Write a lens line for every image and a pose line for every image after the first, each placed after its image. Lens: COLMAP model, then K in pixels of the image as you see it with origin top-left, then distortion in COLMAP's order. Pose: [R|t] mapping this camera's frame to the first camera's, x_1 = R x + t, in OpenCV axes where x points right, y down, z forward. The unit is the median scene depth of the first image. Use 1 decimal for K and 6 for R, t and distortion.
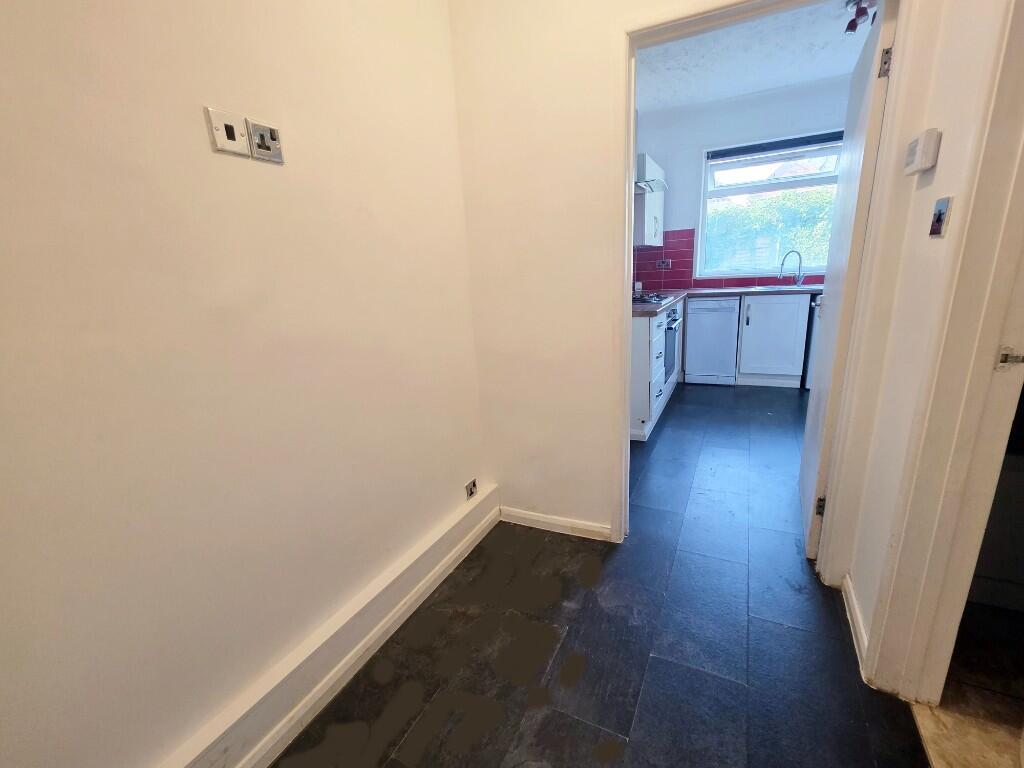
lens RADIAL K [[408.3, 0, 516.1], [0, 408.3, 378.6], [0, 0, 1]] dist [0.002416, -0.000575]
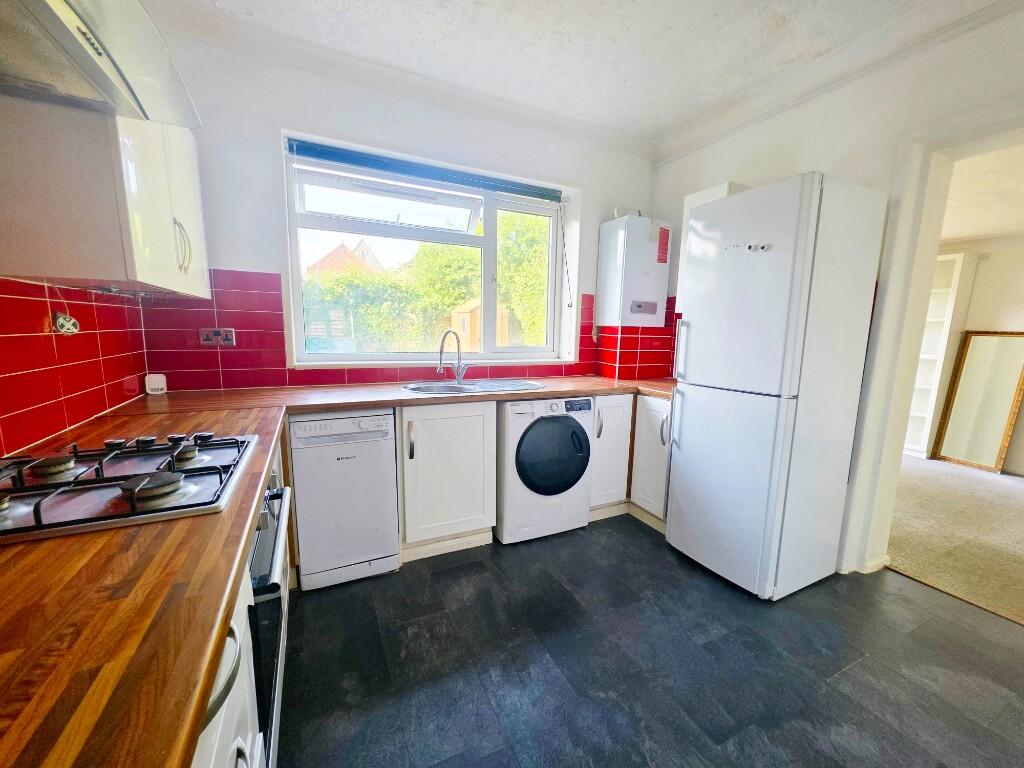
lens RADIAL K [[408.3, 0, 512.6], [0, 408.3, 383.5], [0, 0, 1]] dist [0.002416, -0.000575]
pose [[0.580052, -0.039636, 0.813615, 0.186236], [0.162283, 0.984416, -0.067740, -0.151263], [-0.798251, 0.171329, 0.577445, 0.502886]]
